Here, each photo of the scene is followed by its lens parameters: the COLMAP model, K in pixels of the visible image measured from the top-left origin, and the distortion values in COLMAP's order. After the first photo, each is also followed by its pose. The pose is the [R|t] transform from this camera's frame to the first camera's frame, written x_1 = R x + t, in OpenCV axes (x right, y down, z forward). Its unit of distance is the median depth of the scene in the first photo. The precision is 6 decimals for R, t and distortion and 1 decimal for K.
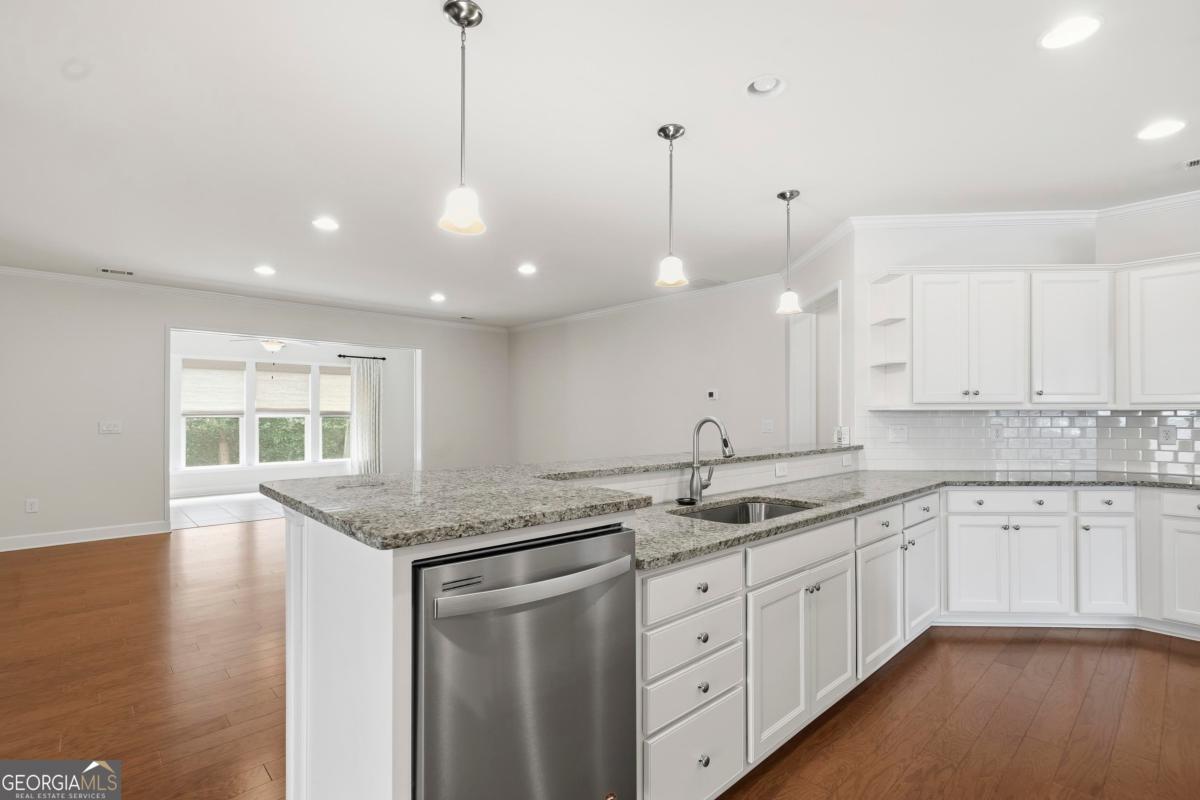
lens RADIAL K [[547.1, 0, 615.3], [0, 547.1, 409.5], [0, 0, 1]] dist [-0.003136, 0.001836]
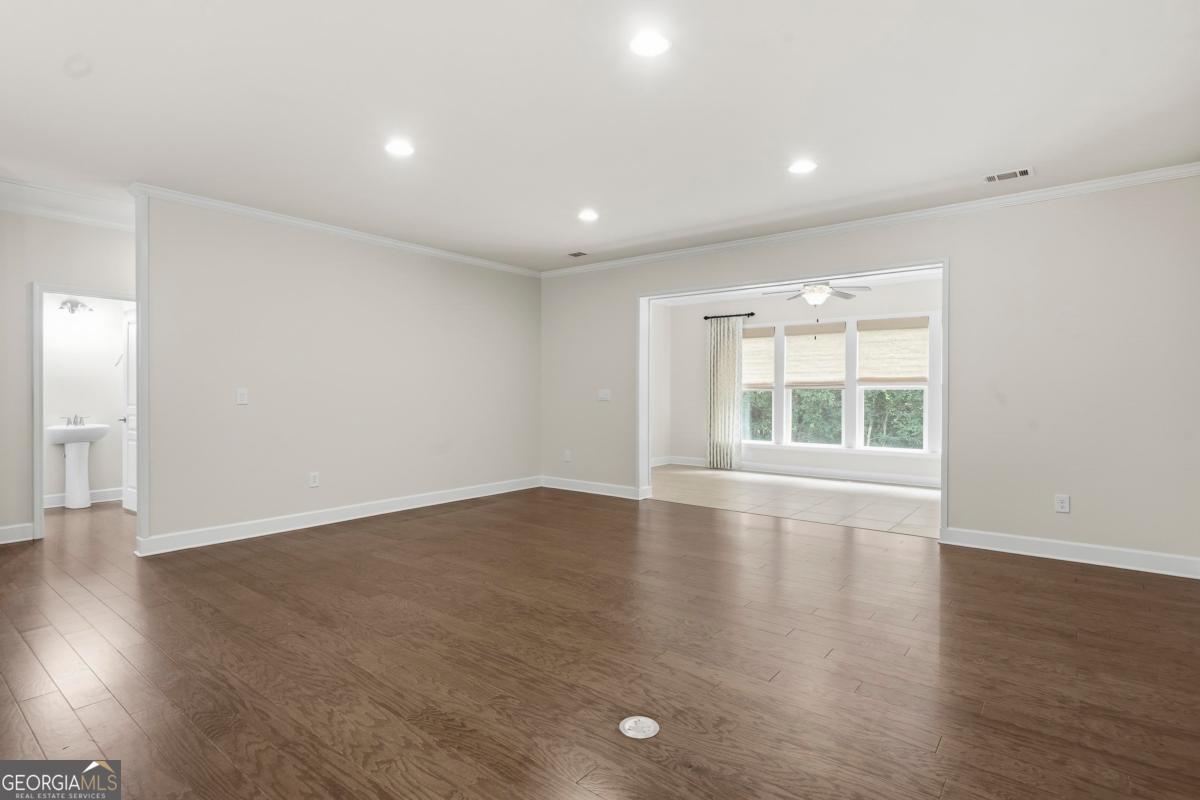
lens RADIAL K [[607.5, 0, 590.7], [0, 607.5, 396.1], [0, 0, 1]] dist [-0.012538, 0.001792]
pose [[0.129709, 0.008992, -0.991511, 0.448546], [0.007142, 0.999924, 0.010002, 0.033185], [0.991526, -0.008378, 0.129635, 1.247229]]
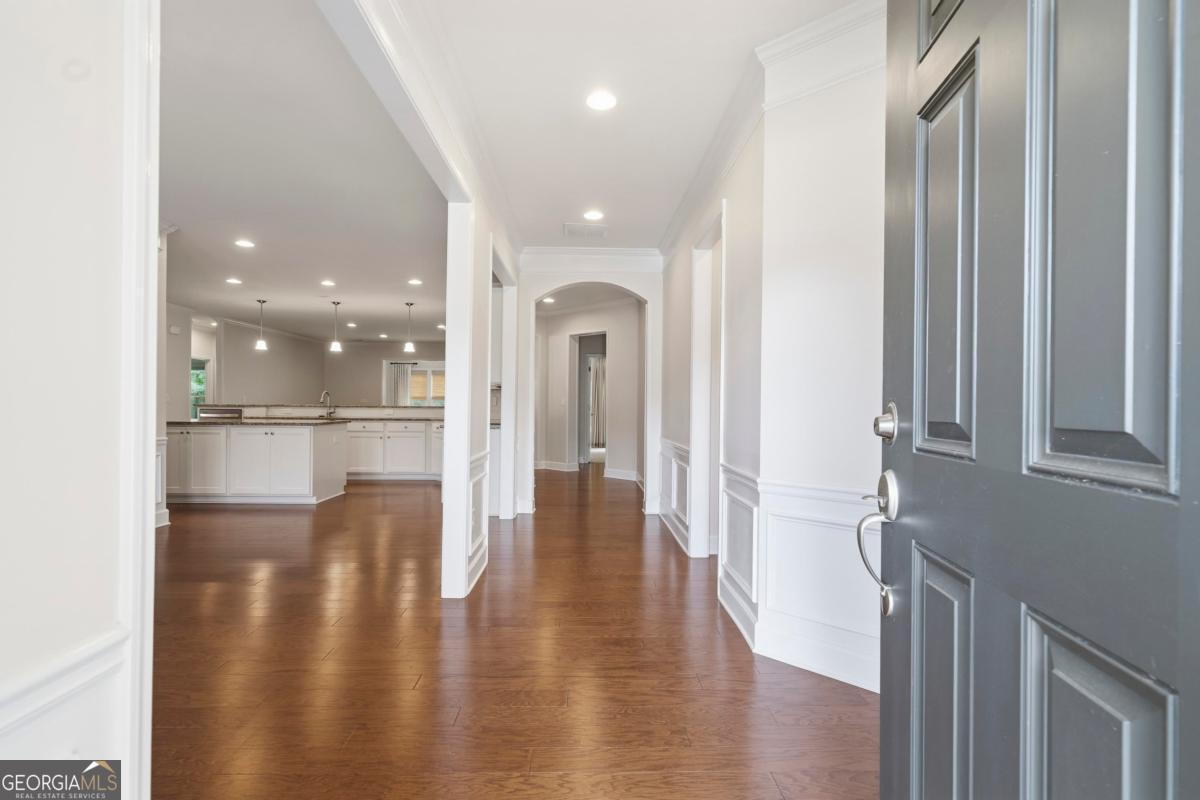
lens RADIAL K [[547.1, 0, 592.8], [0, 547.1, 403.6], [0, 0, 1]] dist [-0.003136, 0.001836]
pose [[0.748352, 0.004551, -0.663286, 2.321454], [-0.000212, 0.999978, 0.006622, 0.040554], [0.663302, -0.004815, 0.748336, -0.280955]]
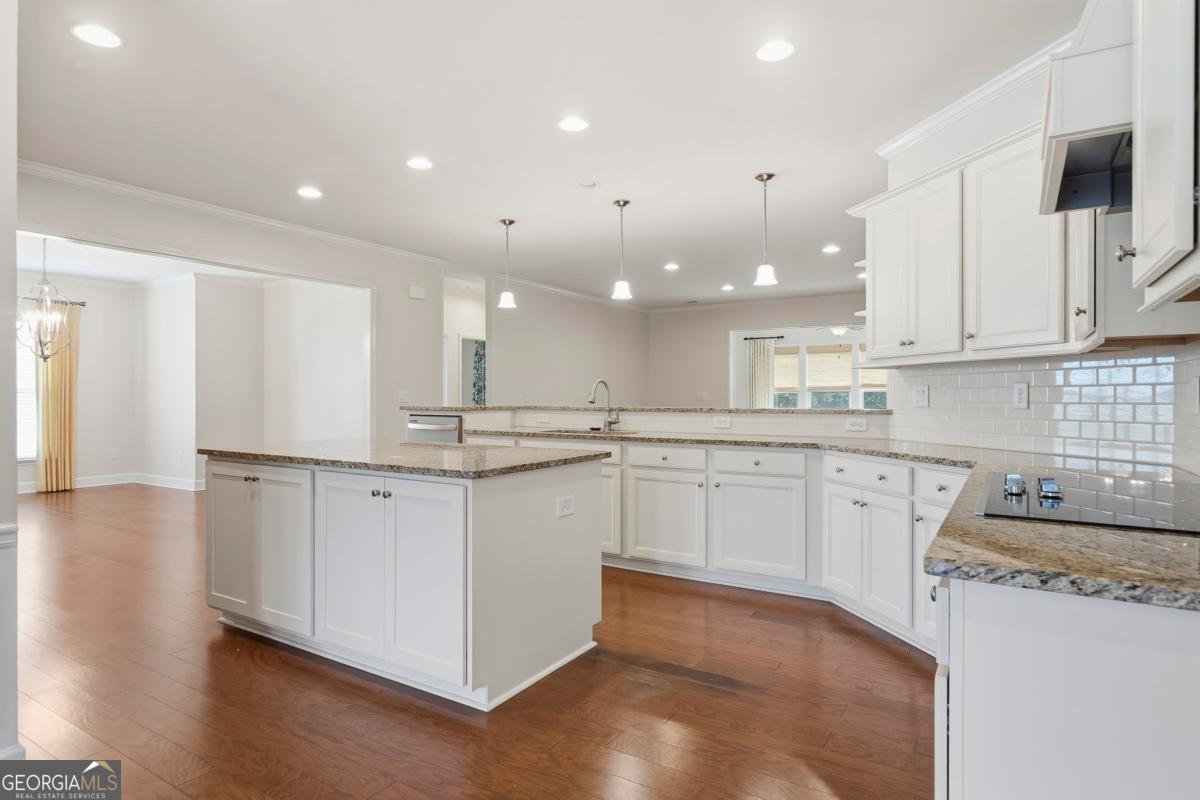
lens RADIAL K [[661.2, 0, 599.8], [0, 661.2, 388.1], [0, 0, 1]] dist [0.011051, -0.000335]
pose [[0.259429, -0.012968, -0.965675, 1.352908], [0.011285, 0.999882, -0.010396, 0.037446], [0.965696, -0.008201, 0.259545, 0.294835]]
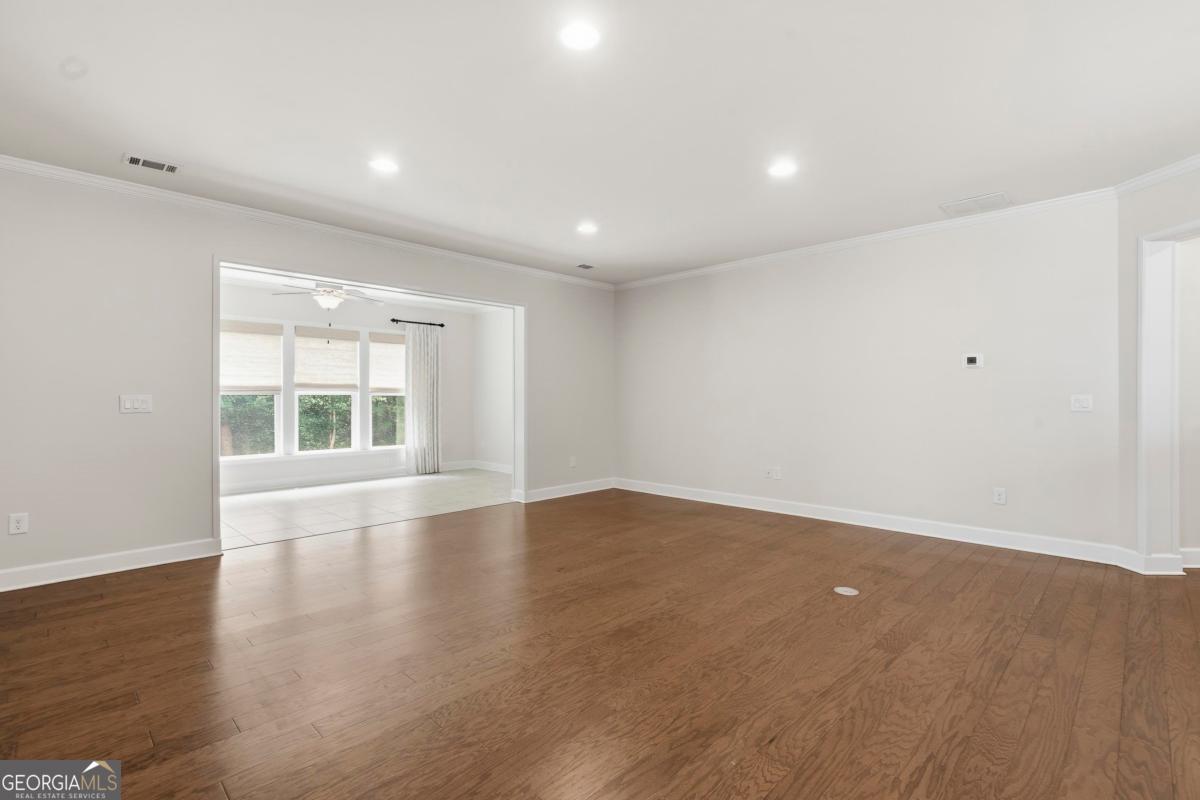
lens RADIAL K [[544.6, 0, 620.2], [0, 544.6, 398.3], [0, 0, 1]] dist [-0.004403, 0.000891]
pose [[0.999114, 0.000411, 0.042096, -0.549703], [-0.000865, 0.999942, 0.010760, 0.027928], [-0.042089, -0.010787, 0.999056, 0.471108]]
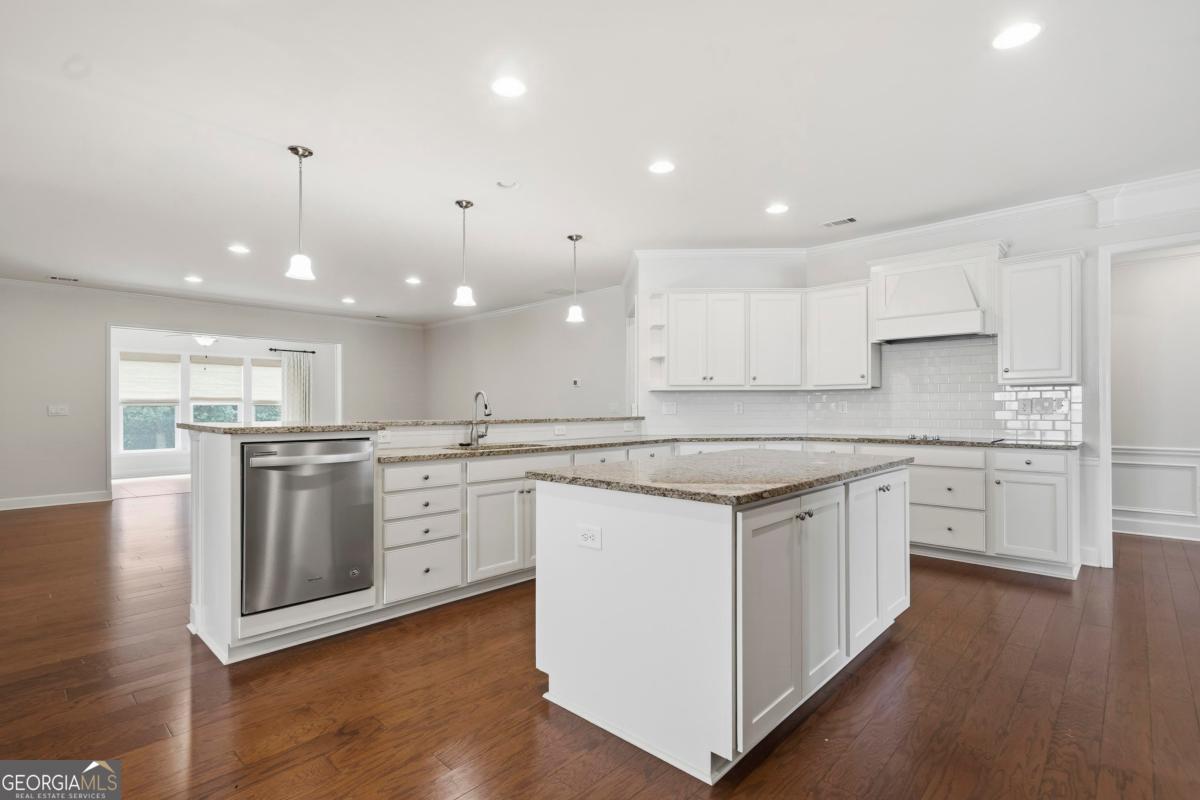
lens RADIAL K [[547.1, 0, 604.7], [0, 547.1, 410.0], [0, 0, 1]] dist [-0.003136, 0.001836]
pose [[0.998241, -0.003718, 0.059177, 0.276134], [0.002970, 0.999915, 0.012729, 0.031083], [-0.059219, -0.012531, 0.998166, -0.374751]]
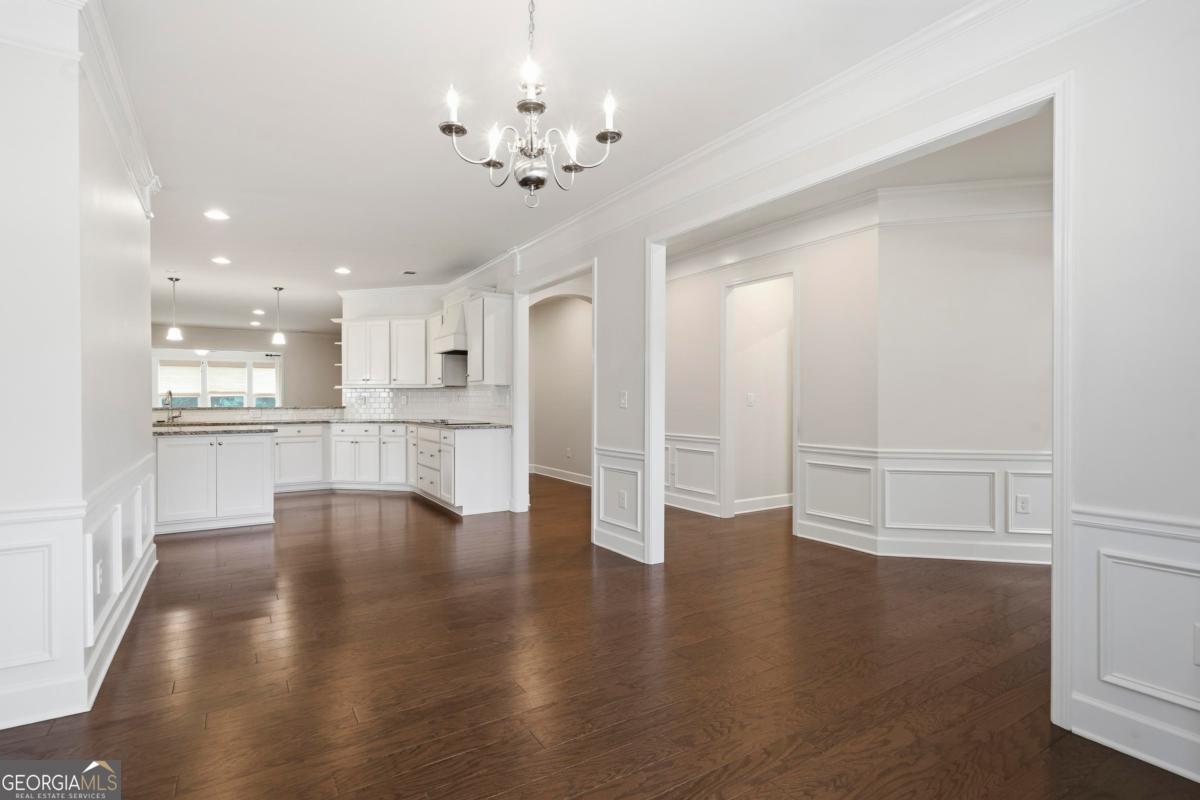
lens RADIAL K [[547.1, 0, 591.6], [0, 547.1, 411.5], [0, 0, 1]] dist [-0.003136, 0.001836]
pose [[0.984005, 0.001664, -0.178133, 1.716176], [0.004319, 0.999440, 0.033192, 0.022087], [0.178088, -0.033430, 0.983446, -0.814439]]
